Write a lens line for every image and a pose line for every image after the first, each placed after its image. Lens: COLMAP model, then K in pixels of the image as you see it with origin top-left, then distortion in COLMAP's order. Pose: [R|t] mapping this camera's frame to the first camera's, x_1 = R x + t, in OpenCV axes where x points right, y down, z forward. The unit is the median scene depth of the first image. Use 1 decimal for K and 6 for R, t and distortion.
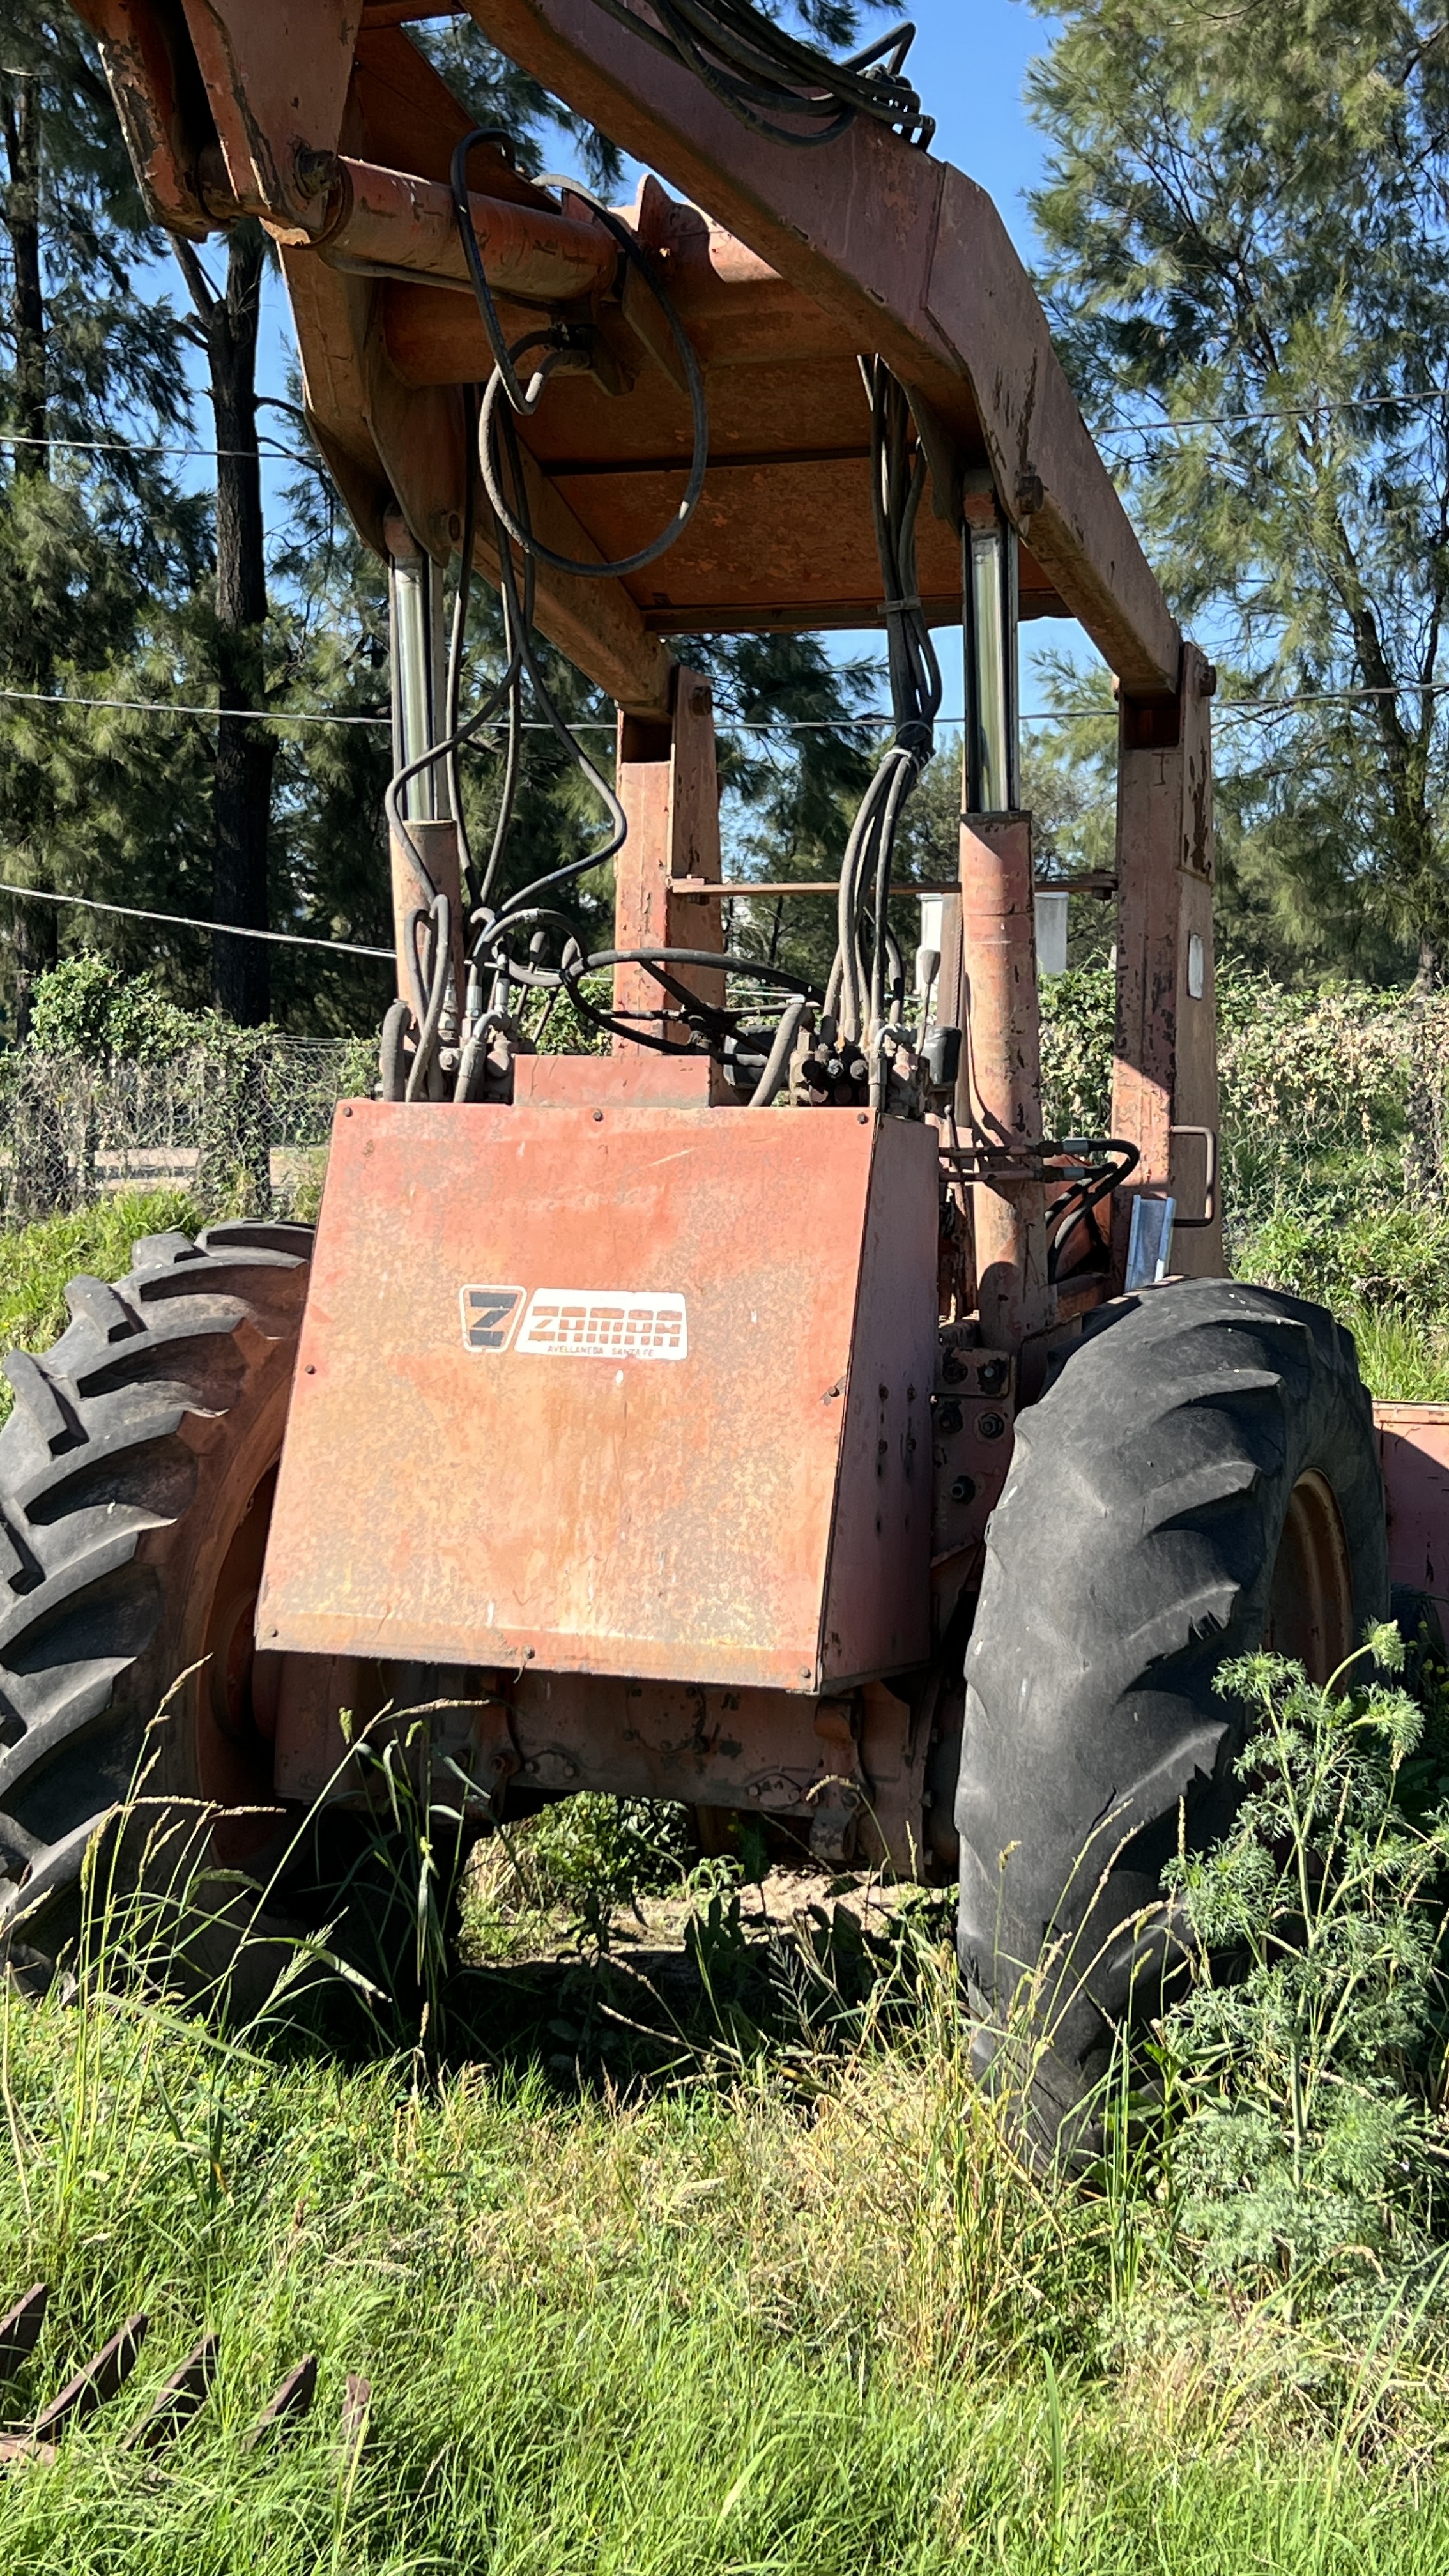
lens RADIAL K [[3229.4, 0, 724.6], [0, 3229.4, 1293.5], [0, 0, 1]] dist [0.046267, 0.000000]
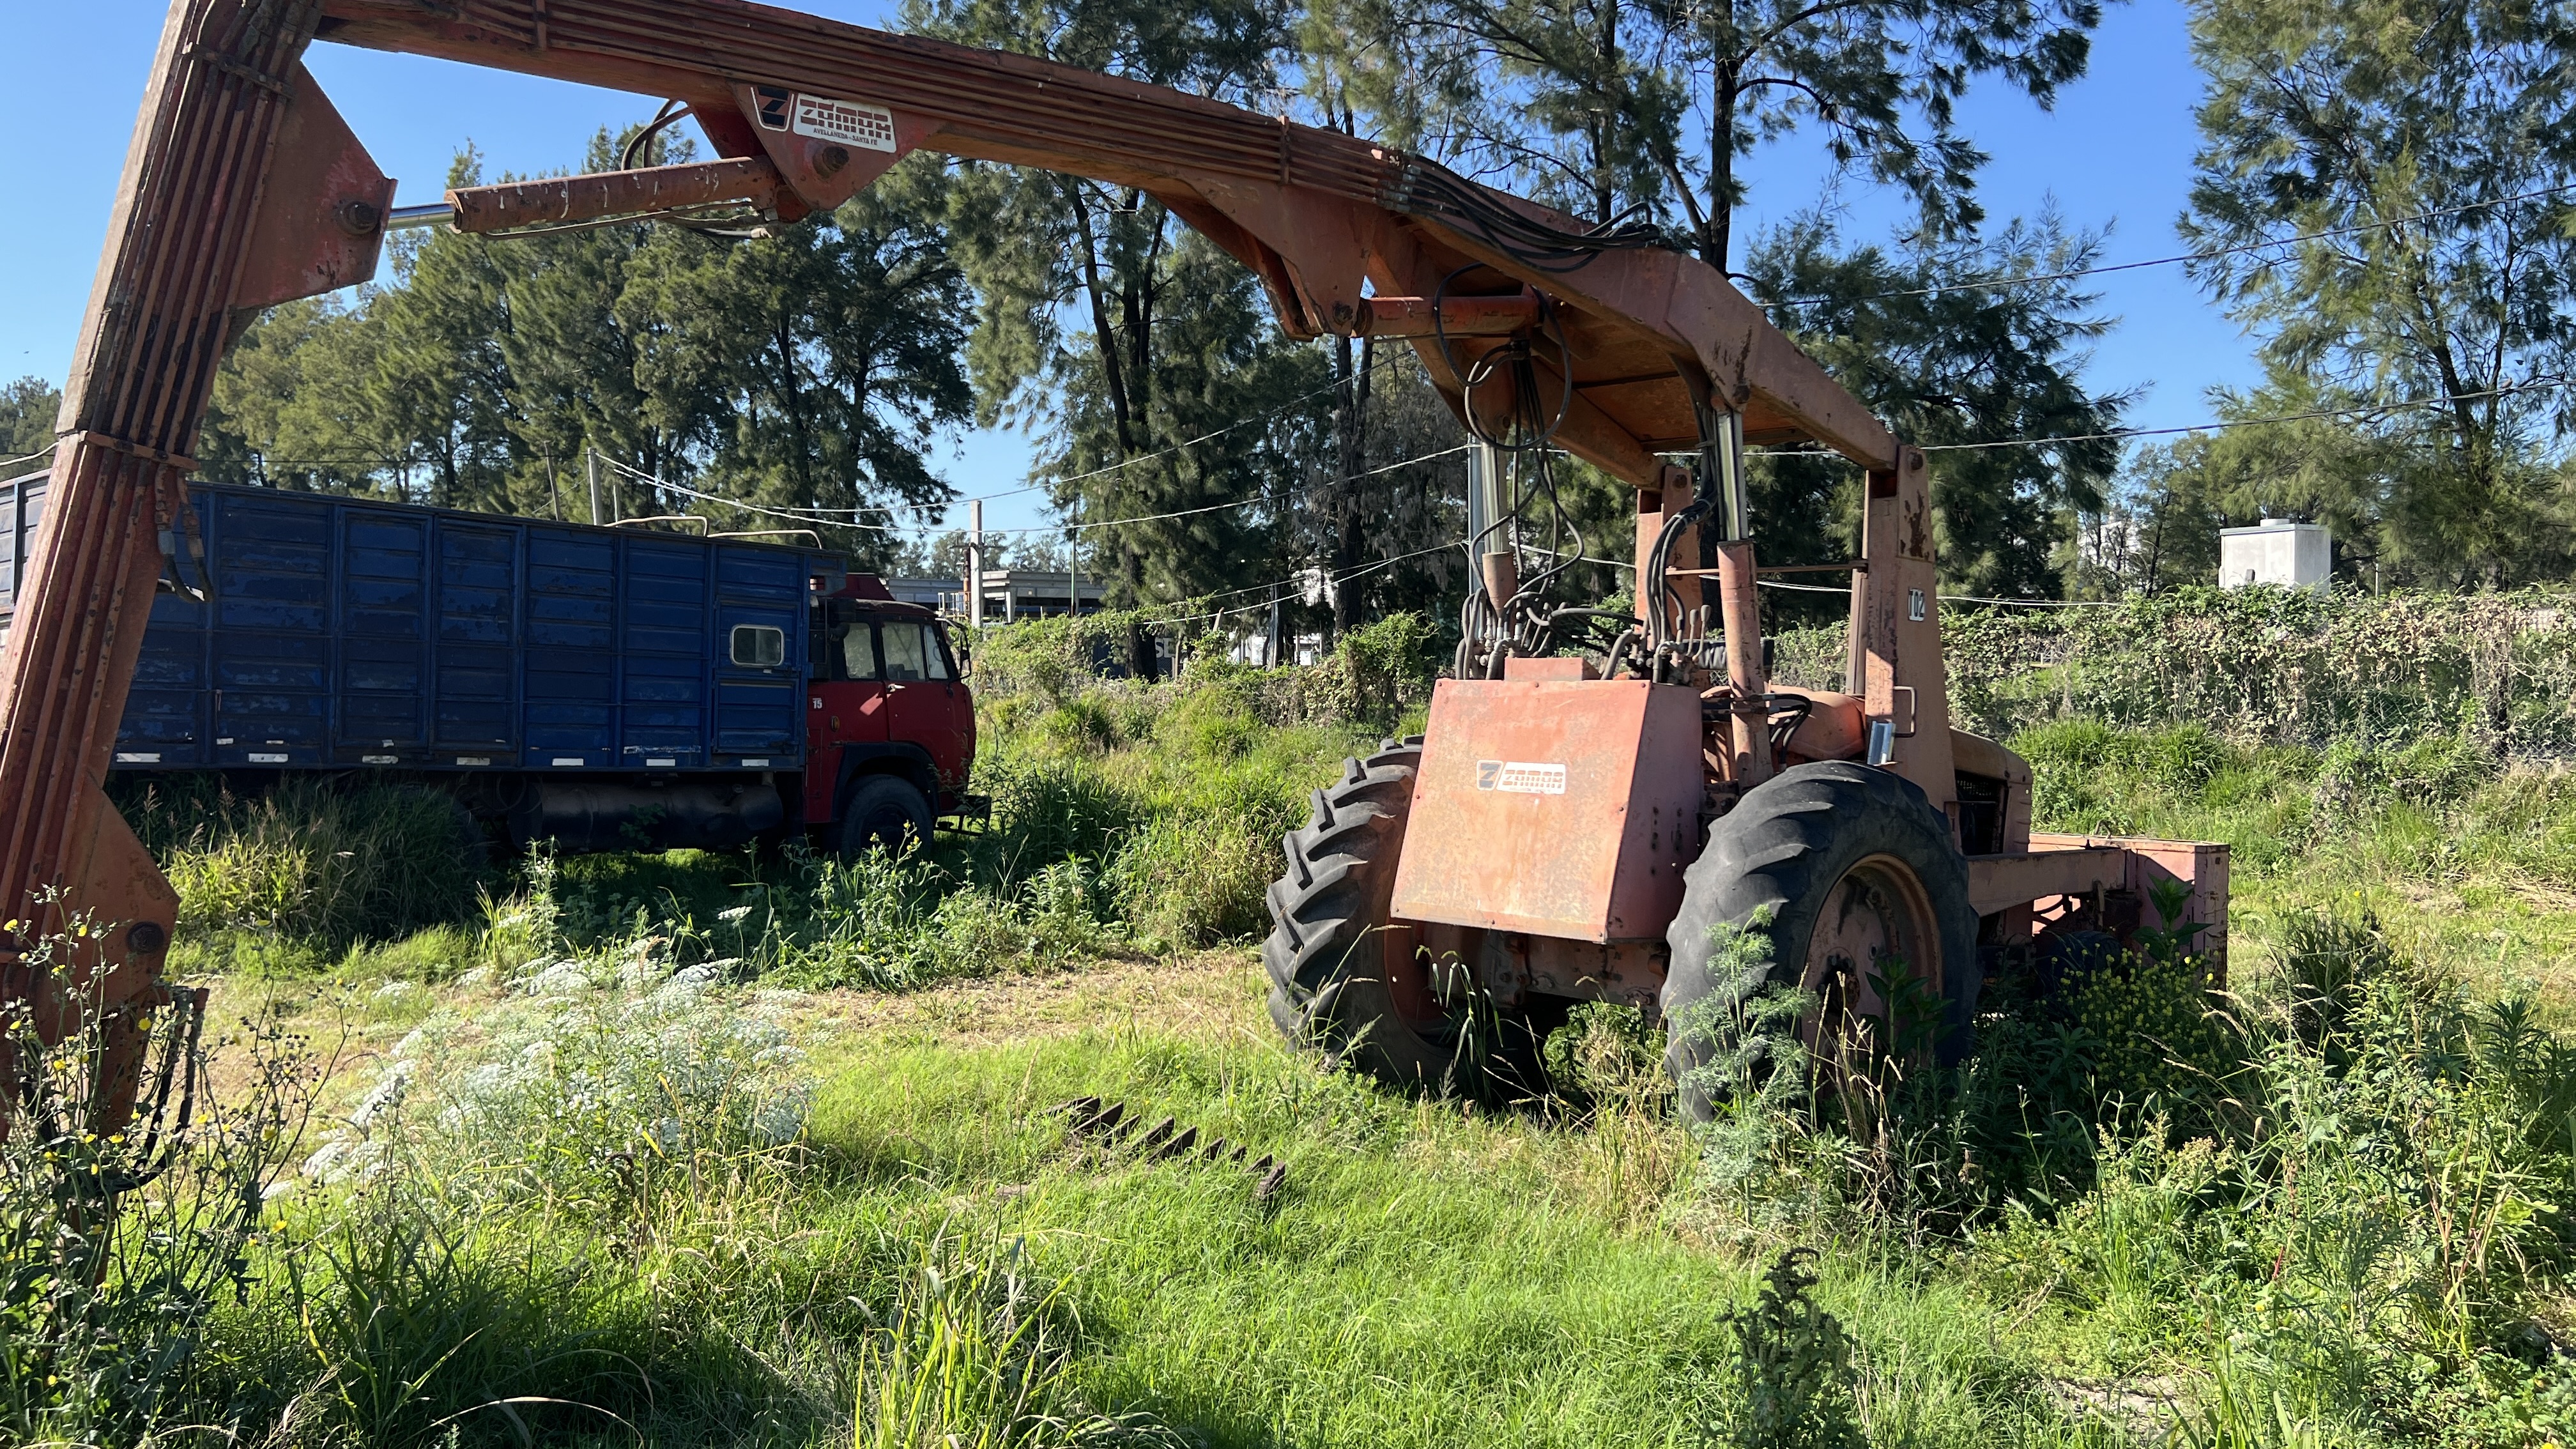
lens RADIAL K [[1987.3, 0, 1287.2], [0, 1987.3, 718.5], [0, 0, 1]] dist [0.024422, -0.021599]
pose [[0.909670, -0.000879, -0.415331, 0.307710], [-0.013816, 0.999380, -0.032375, 0.012502], [0.415102, 0.035189, 0.909094, -0.265220]]
